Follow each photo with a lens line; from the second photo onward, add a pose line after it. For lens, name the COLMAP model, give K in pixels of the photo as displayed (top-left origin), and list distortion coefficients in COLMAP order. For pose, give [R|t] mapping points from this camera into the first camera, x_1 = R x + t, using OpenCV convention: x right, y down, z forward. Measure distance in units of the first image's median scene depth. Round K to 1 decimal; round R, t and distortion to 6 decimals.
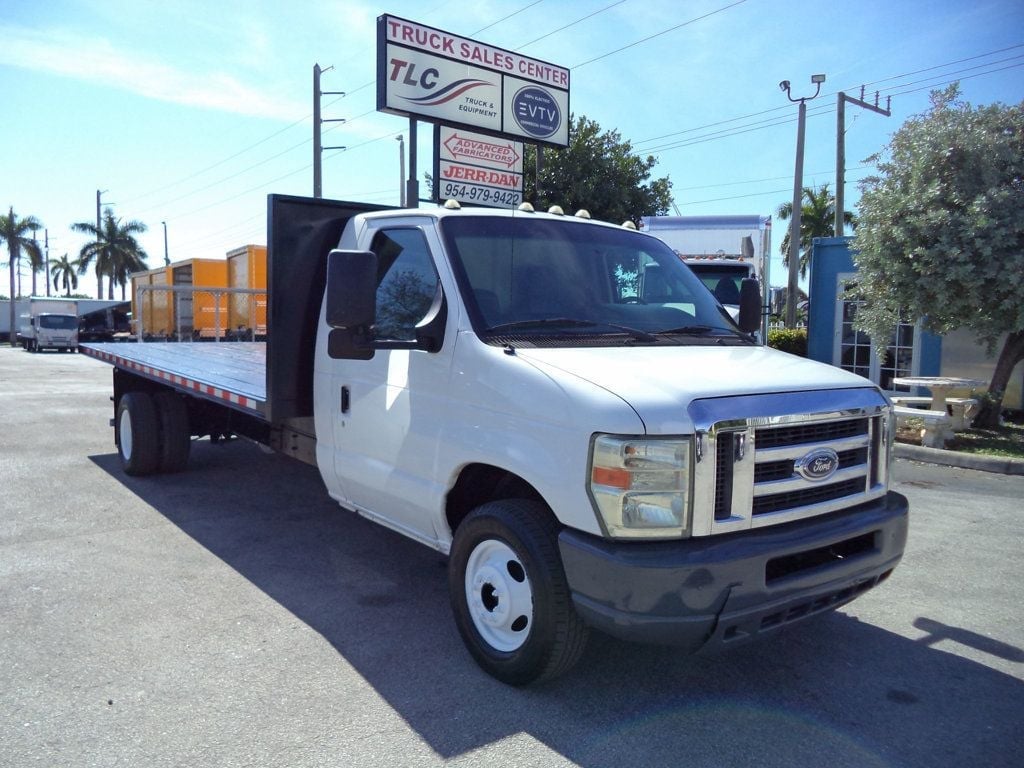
lens RADIAL K [[810.2, 0, 510.6], [0, 810.2, 392.4], [0, 0, 1]] dist [-0.011023, -0.015249]
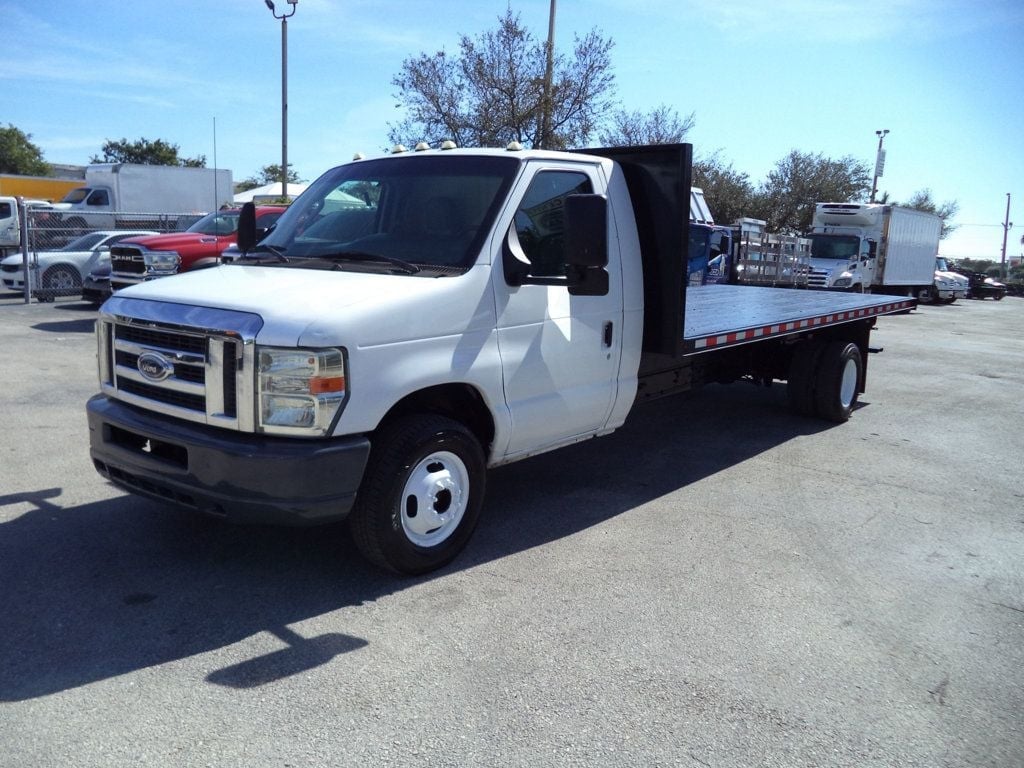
lens RADIAL K [[810.2, 0, 519.9], [0, 810.2, 392.2], [0, 0, 1]] dist [-0.011023, -0.015249]
pose [[0.263040, 0.161375, -0.951193, 1.370488], [-0.123119, 0.983466, 0.132804, -0.075055], [0.956897, 0.082177, 0.278559, 1.014424]]
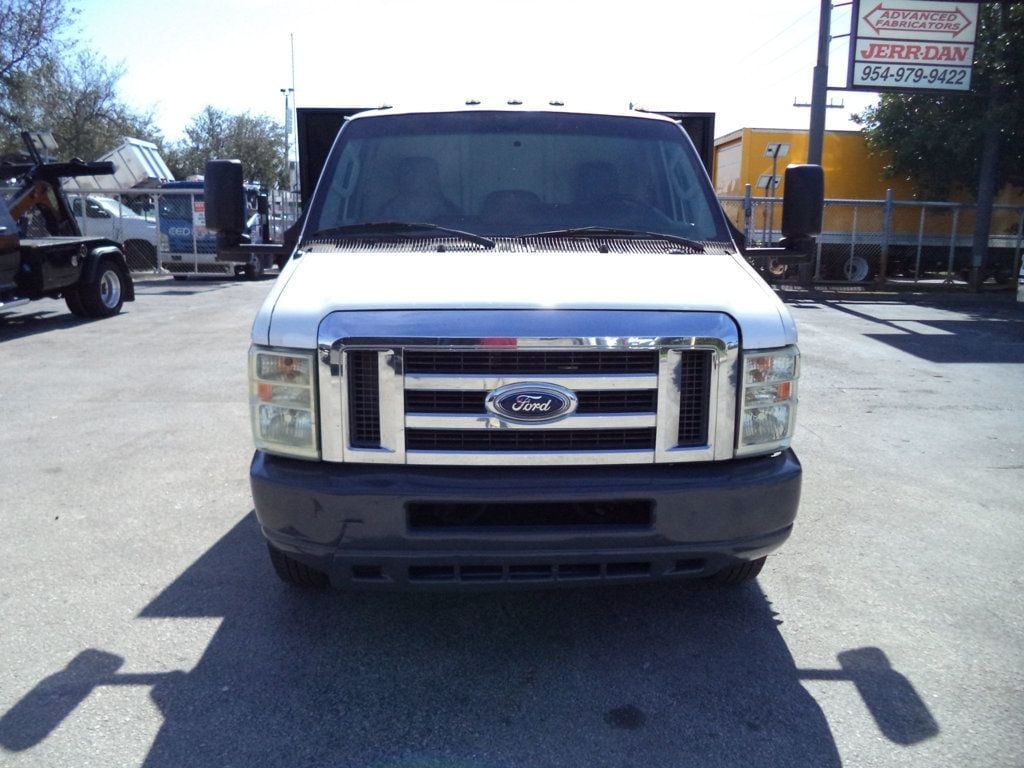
lens RADIAL K [[810.2, 0, 508.8], [0, 810.2, 387.7], [0, 0, 1]] dist [-0.011023, -0.015249]
pose [[0.818310, 0.104504, -0.565197, 0.694936], [-0.044206, 0.991863, 0.119391, -0.017212], [0.573075, -0.072714, 0.816271, 0.290044]]
